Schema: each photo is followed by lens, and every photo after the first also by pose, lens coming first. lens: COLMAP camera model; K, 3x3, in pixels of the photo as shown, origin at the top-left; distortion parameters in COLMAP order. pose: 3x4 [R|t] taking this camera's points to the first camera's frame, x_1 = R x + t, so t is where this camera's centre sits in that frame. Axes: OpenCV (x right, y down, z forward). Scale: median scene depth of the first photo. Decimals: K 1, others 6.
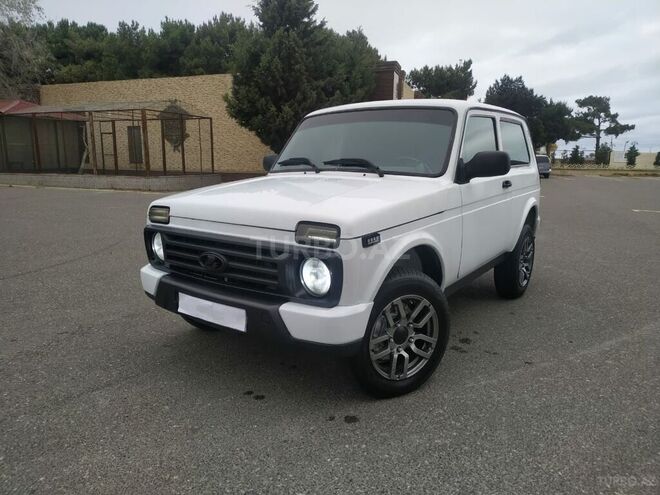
lens RADIAL K [[475.4, 0, 332.2], [0, 475.4, 246.3], [0, 0, 1]] dist [-0.001443, -0.005236]
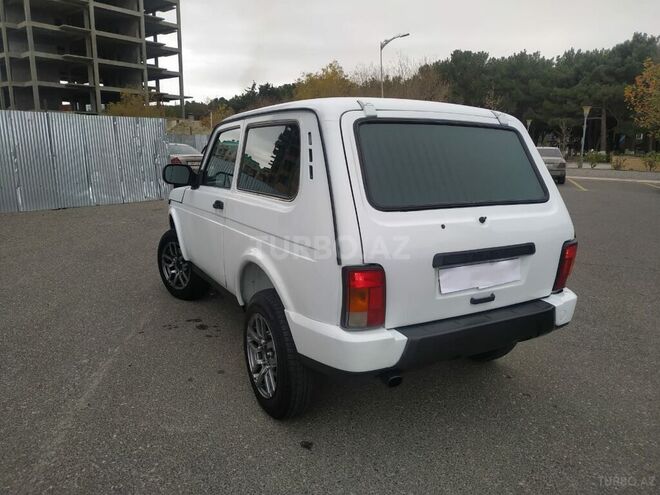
lens RADIAL K [[473.8, 0, 331.0], [0, 473.8, 248.1], [0, 0, 1]] dist [-0.004277, -0.002919]
pose [[-0.416977, 0.172827, -0.892335, 0.247137], [-0.189448, 0.943667, 0.271296, -0.076707], [0.888954, 0.282175, -0.360745, 0.353919]]
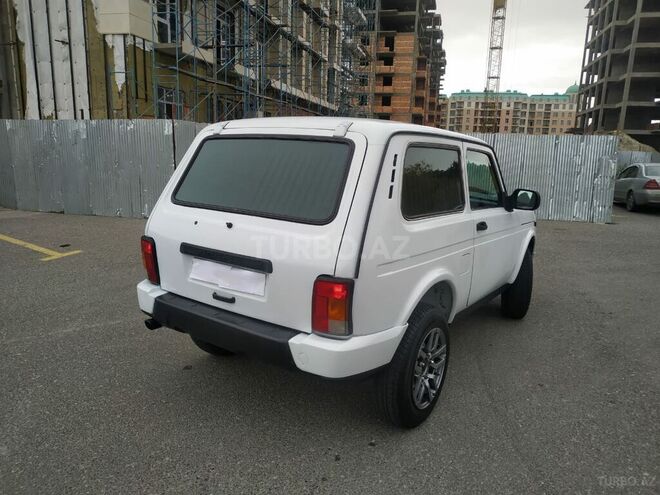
lens RADIAL K [[475.4, 0, 332.2], [0, 475.4, 246.3], [0, 0, 1]] dist [-0.001443, -0.005236]
pose [[-0.998954, -0.039085, -0.023740, 0.066589], [-0.045132, 0.926297, 0.374082, -0.108450], [0.007369, 0.374762, -0.927092, 0.489515]]
